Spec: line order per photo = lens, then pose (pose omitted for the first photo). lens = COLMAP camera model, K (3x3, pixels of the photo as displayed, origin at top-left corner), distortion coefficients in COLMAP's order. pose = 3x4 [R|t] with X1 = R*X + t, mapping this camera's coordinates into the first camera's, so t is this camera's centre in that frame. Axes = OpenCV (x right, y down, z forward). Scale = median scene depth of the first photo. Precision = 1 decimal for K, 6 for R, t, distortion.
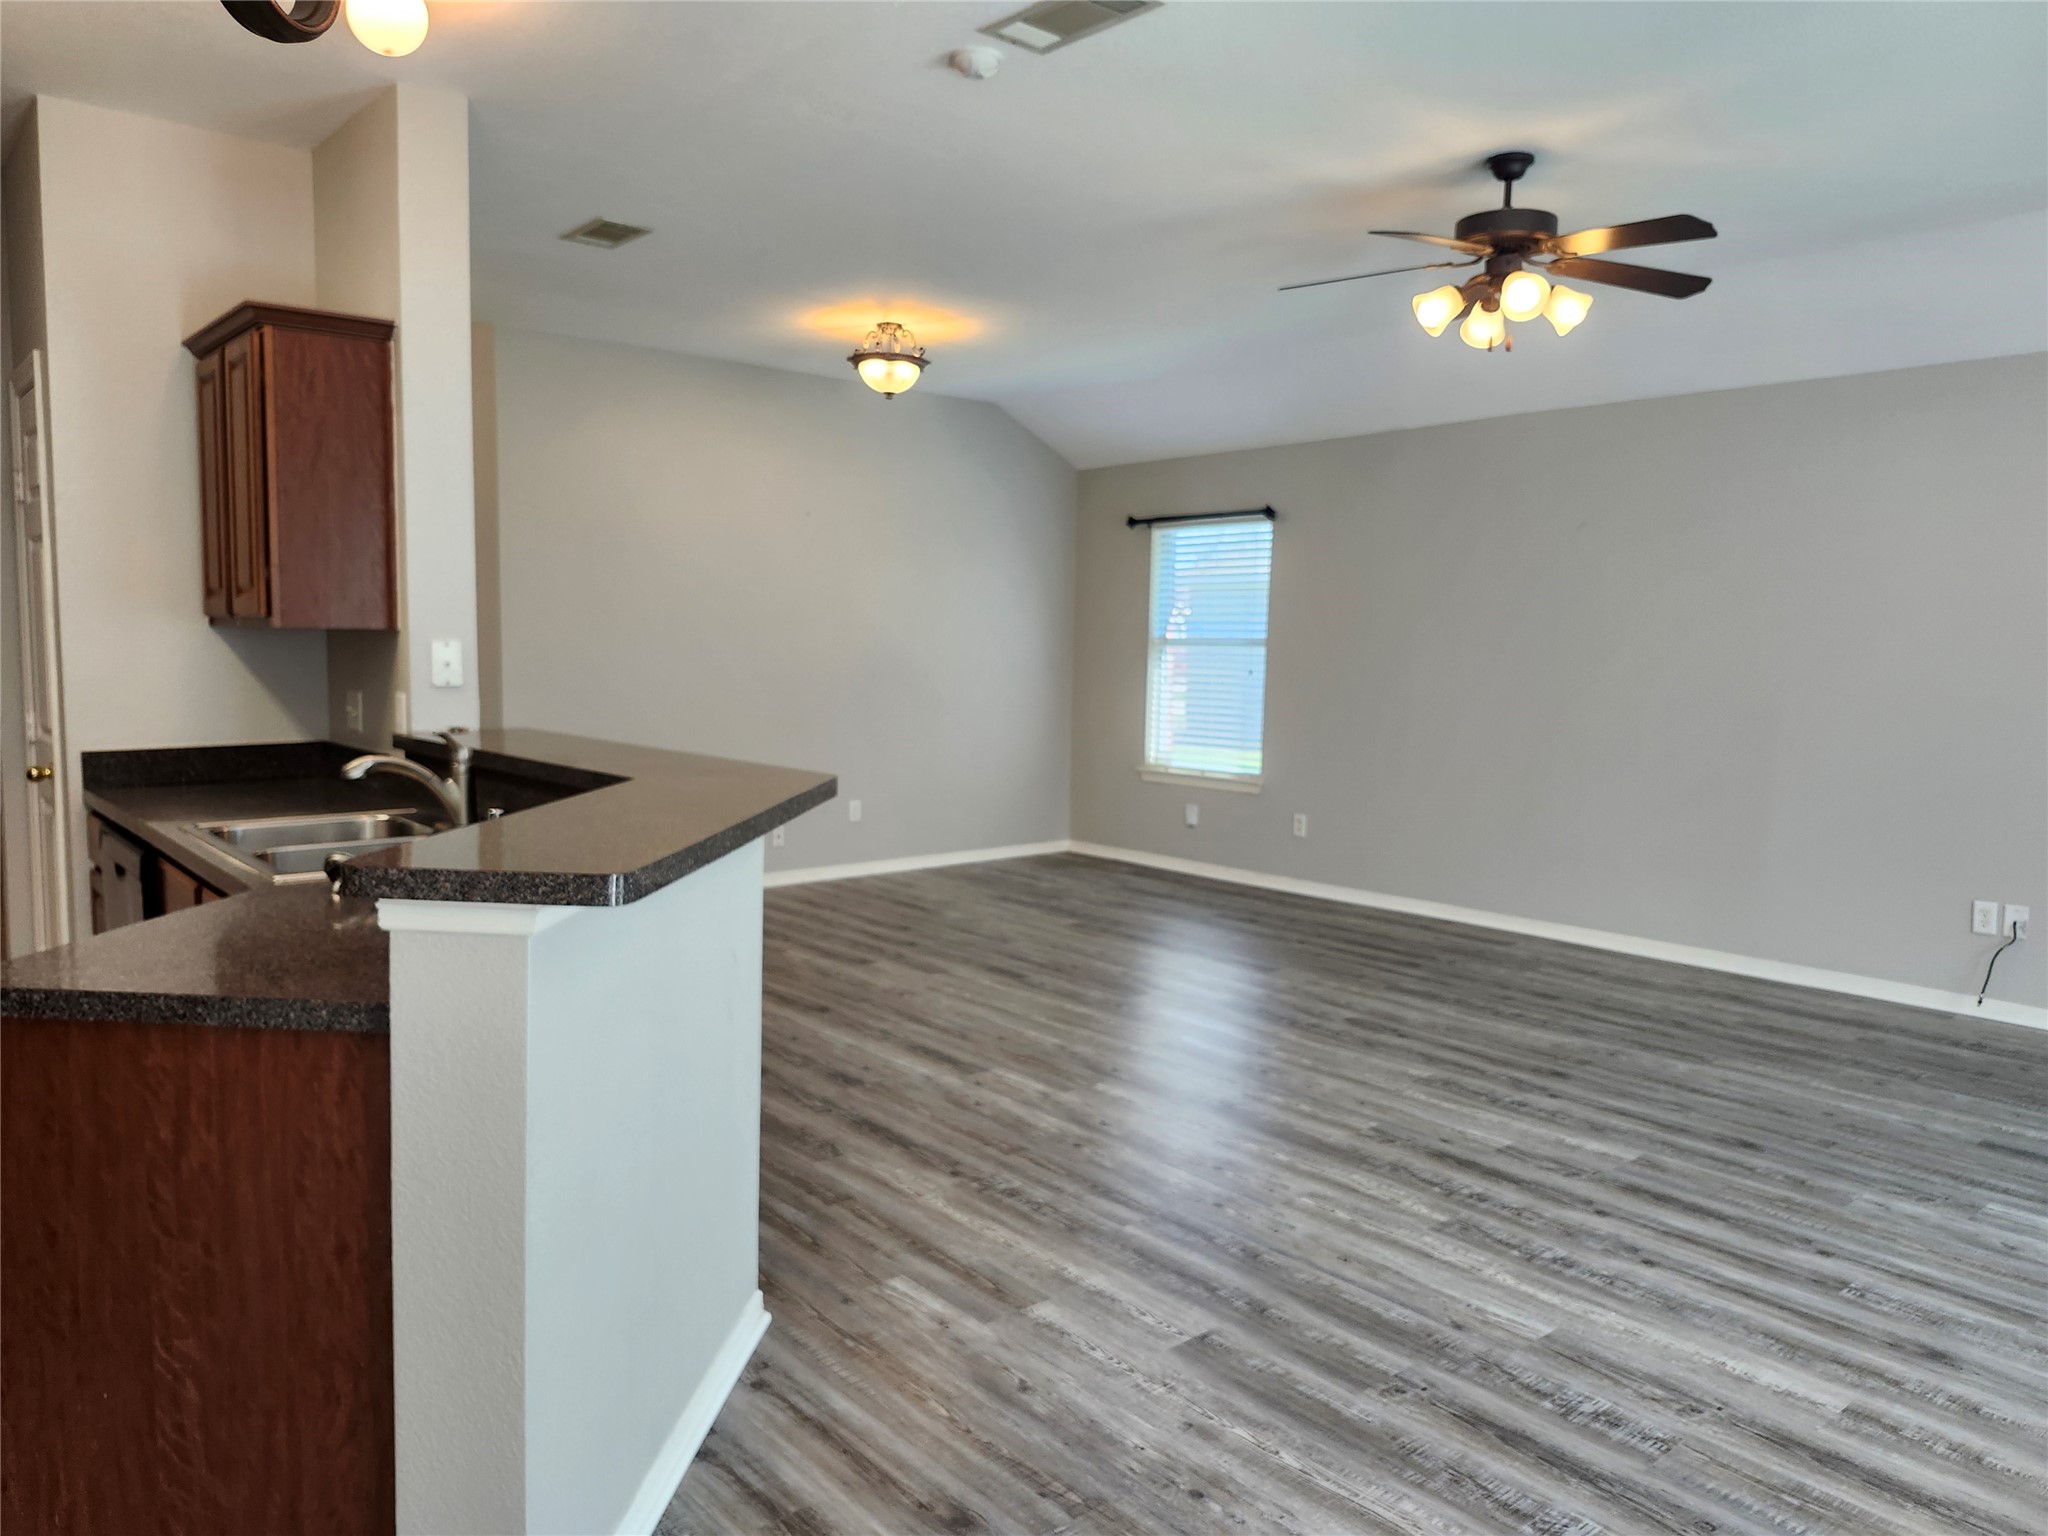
lens RADIAL K [[1428.5, 0, 1017.4], [0, 1428.5, 766.5], [0, 0, 1]] dist [0.096740, -0.136847]
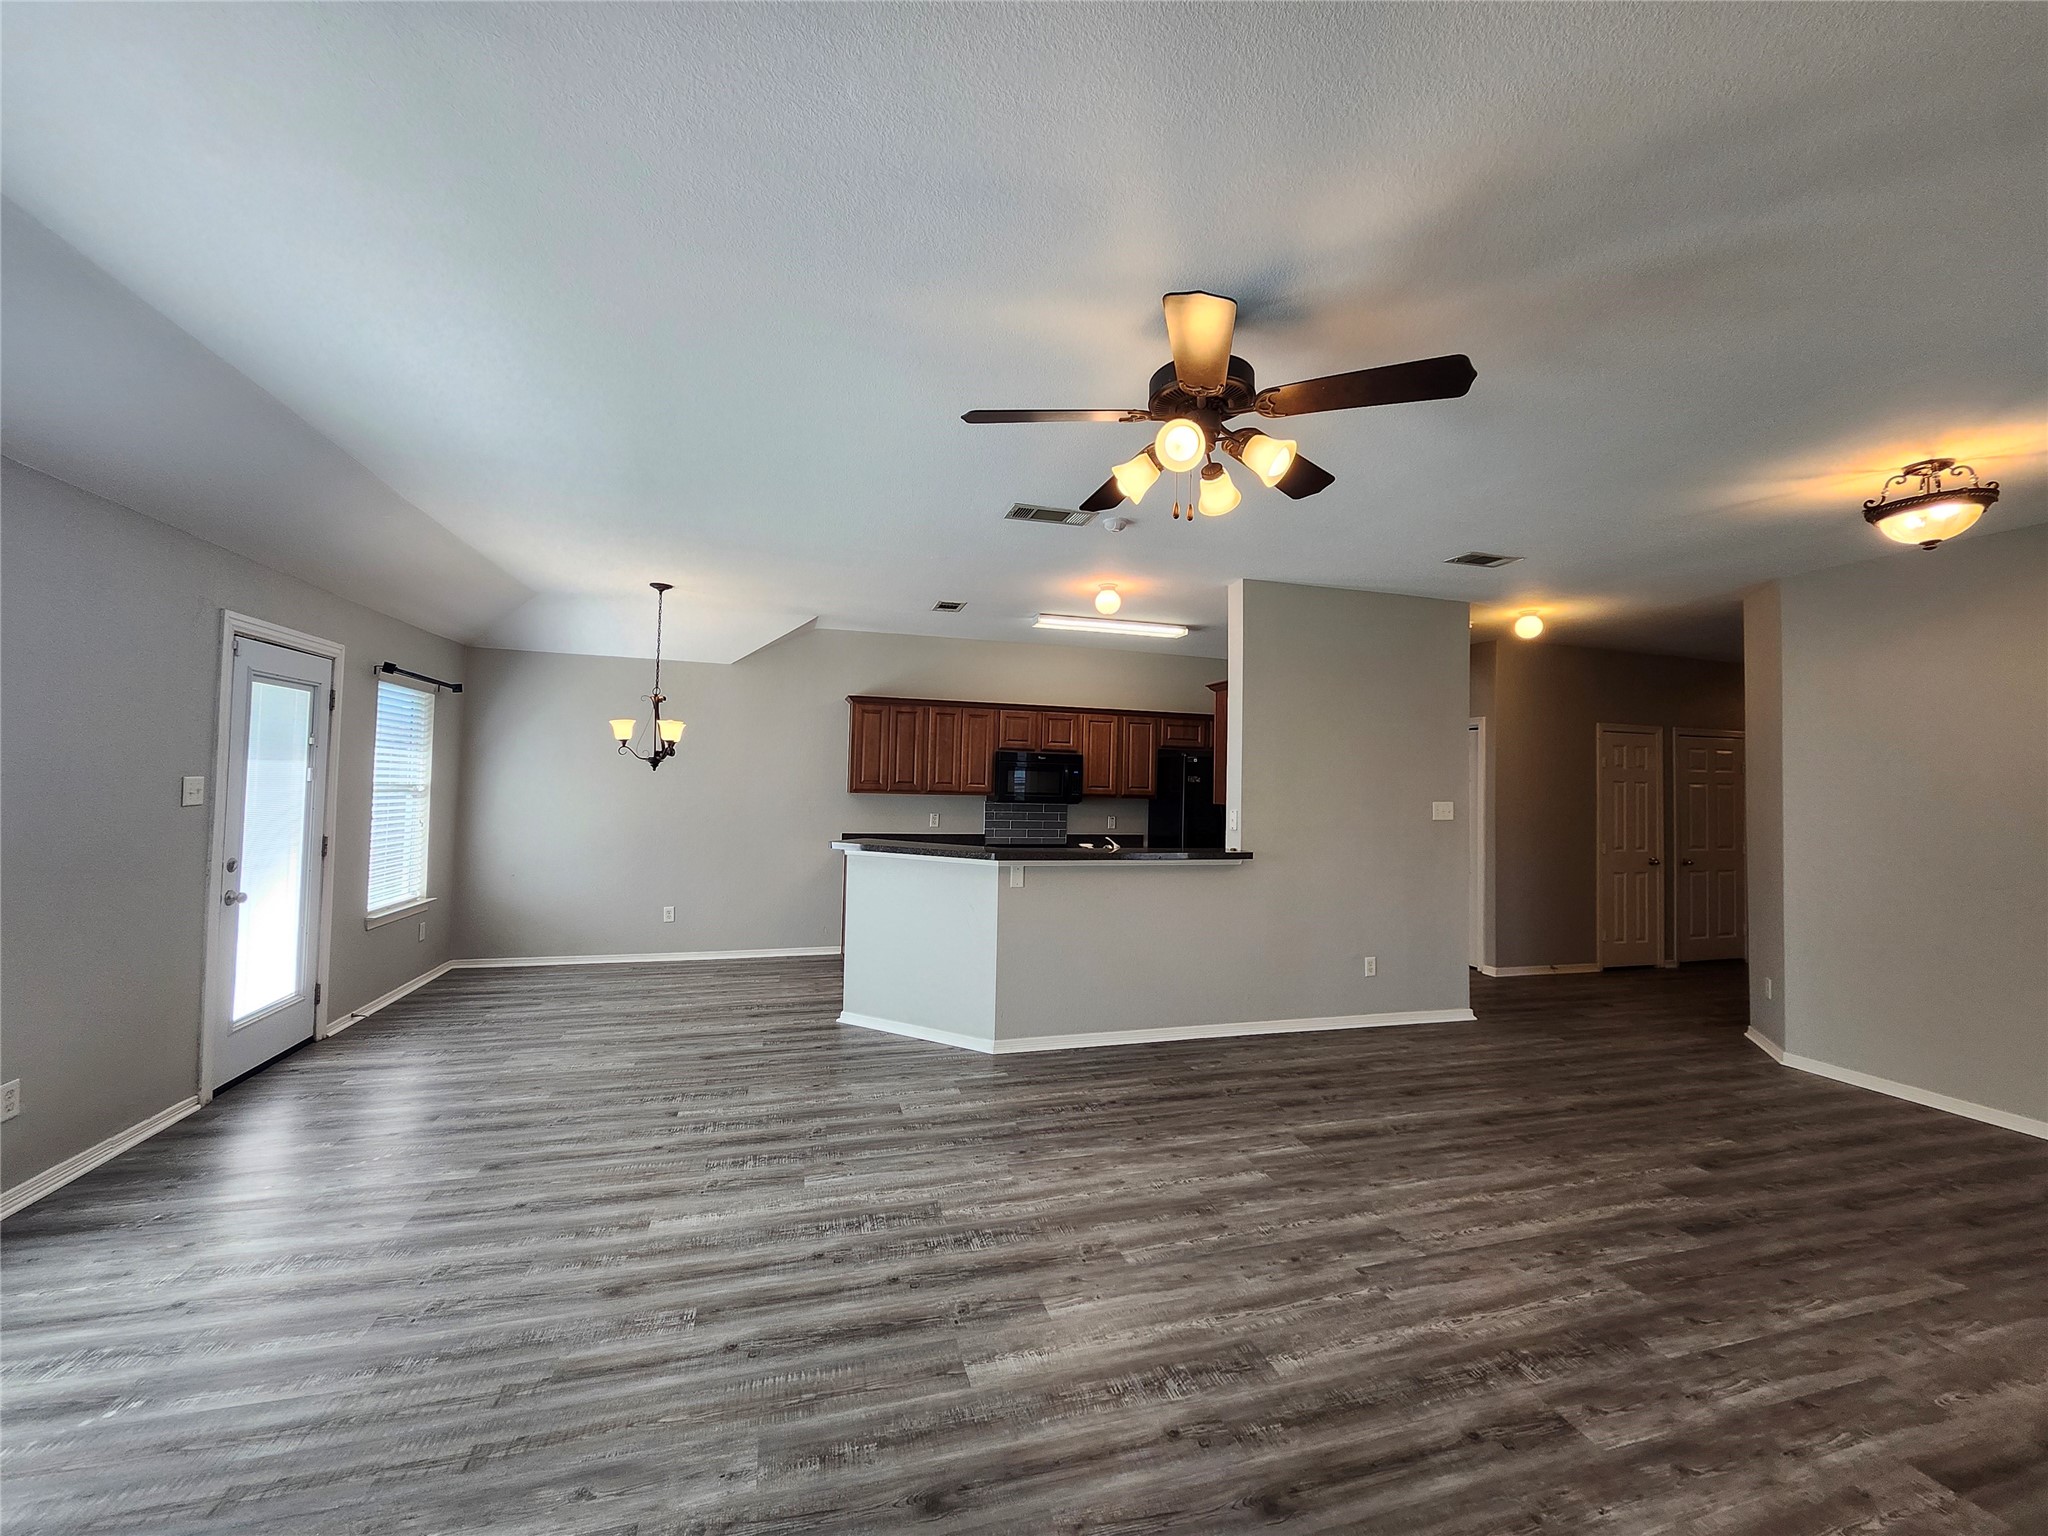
lens RADIAL K [[808.8, 0, 1028.8], [0, 808.8, 757.5], [0, 0, 1]] dist [0.003748, -0.000642]
pose [[-0.399961, -0.055686, -0.914839, 0.994790], [-0.114922, 0.993322, -0.010220, -0.130295], [0.909299, 0.101047, -0.403689, 1.325390]]
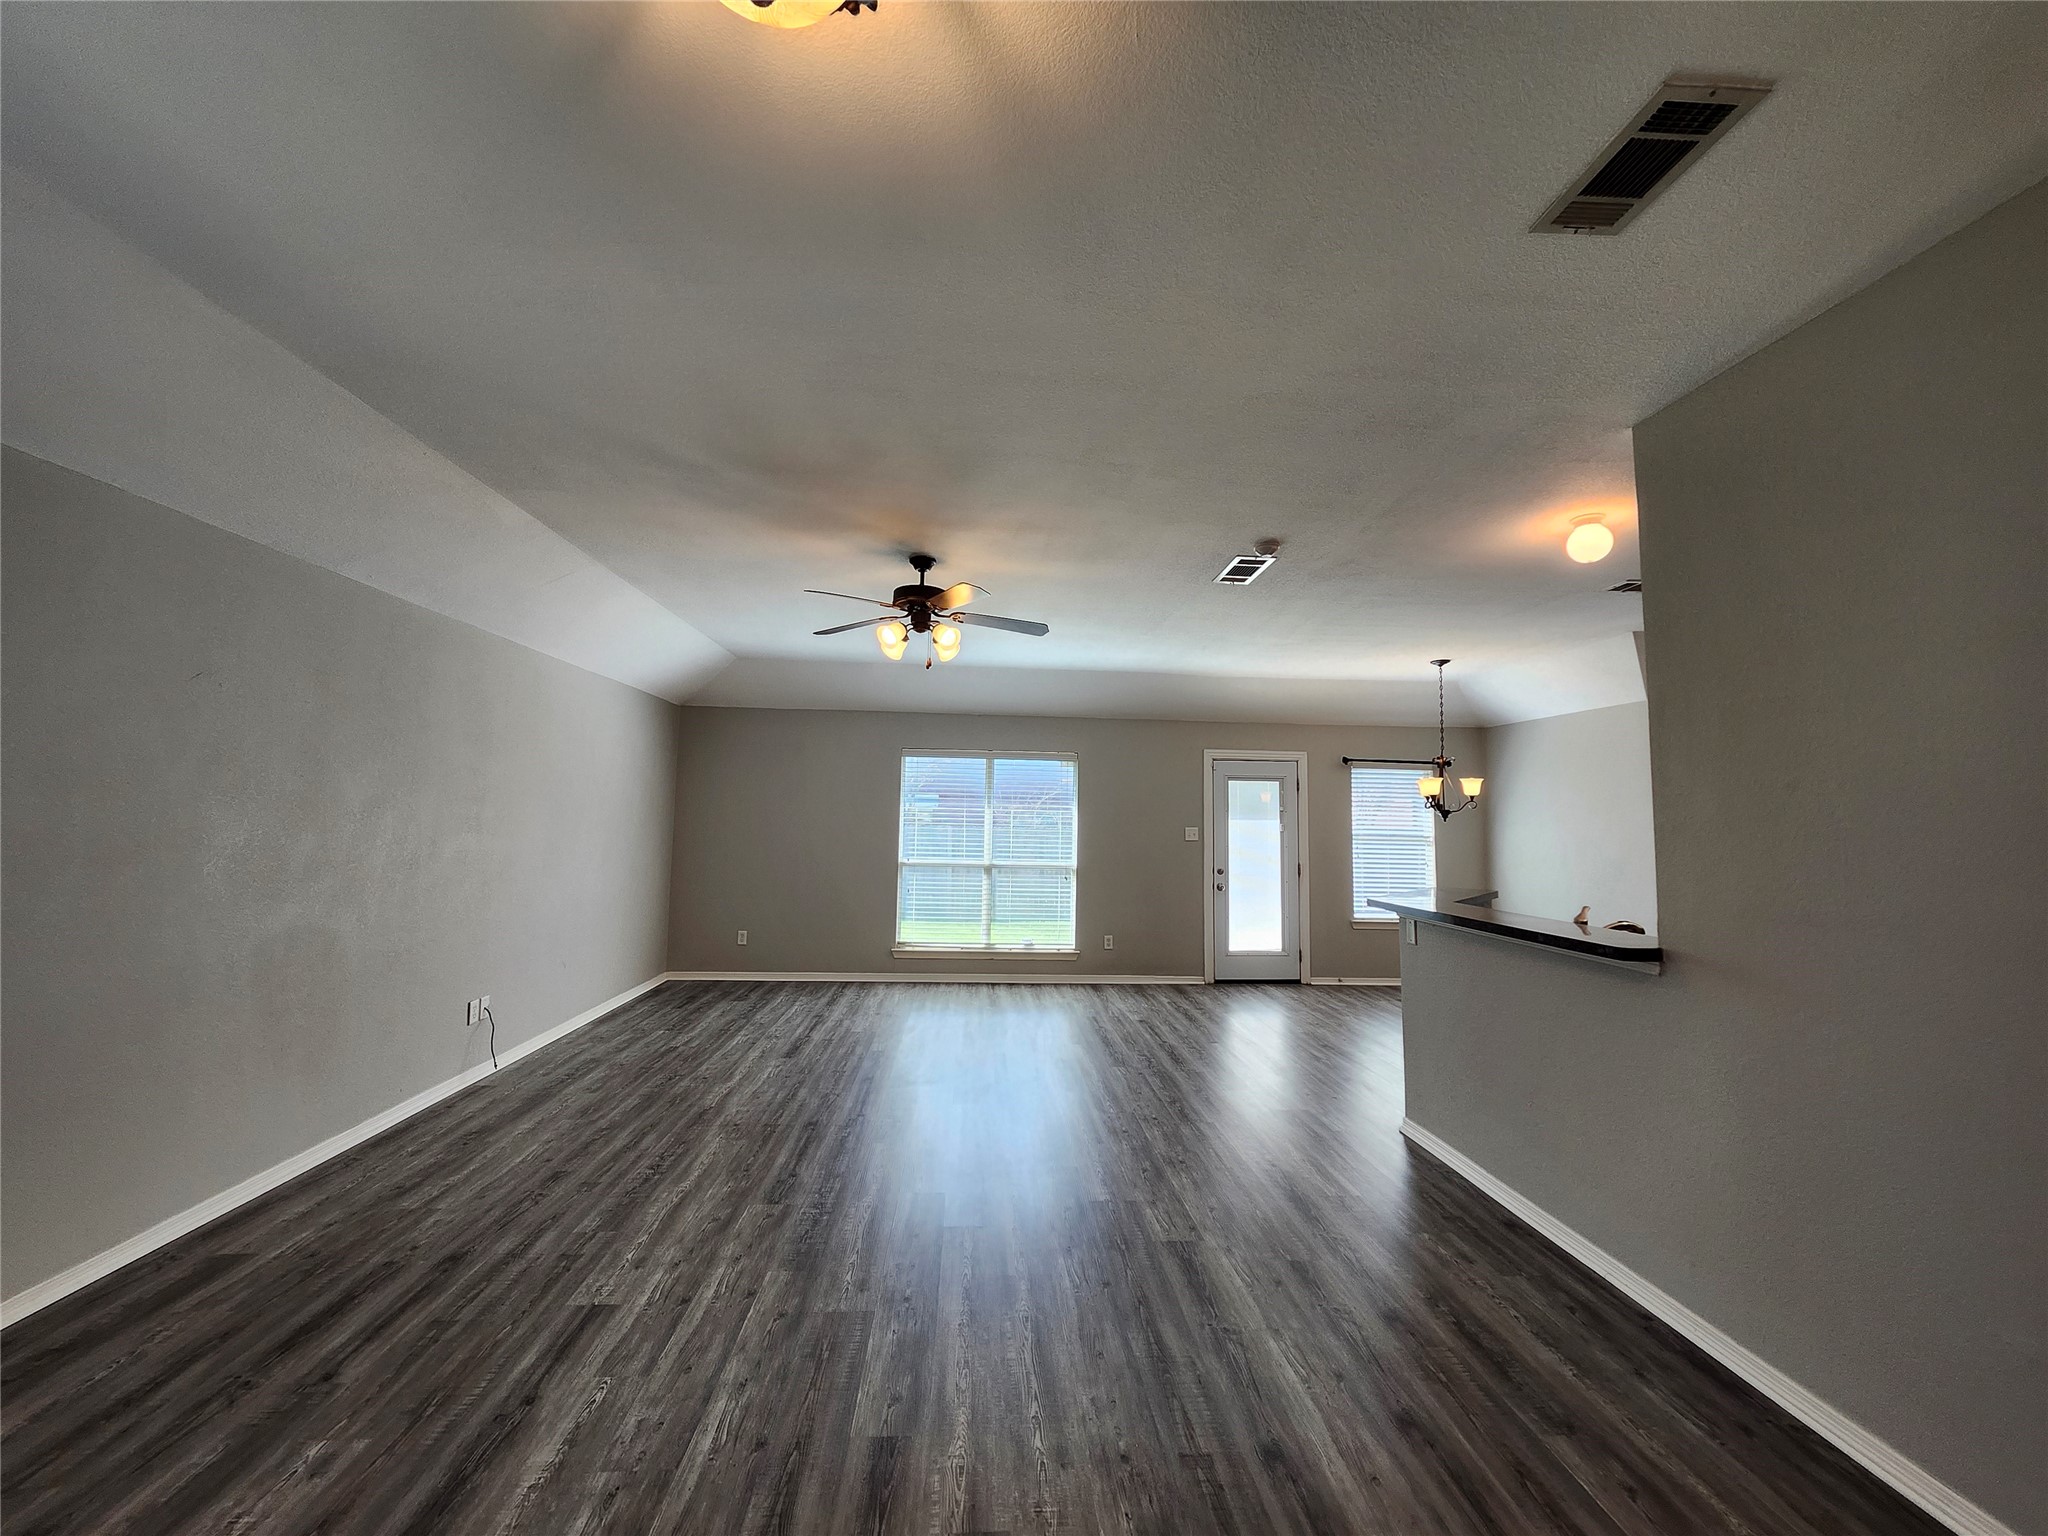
lens RADIAL K [[808.0, 0, 1030.6], [0, 808.0, 763.5], [0, 0, 1]] dist [-0.005858, -0.000223]
pose [[-0.806658, 0.012450, 0.590888, -0.390995], [0.025209, 0.999593, 0.013353, -0.211200], [-0.590481, 0.025667, -0.806643, 1.991258]]
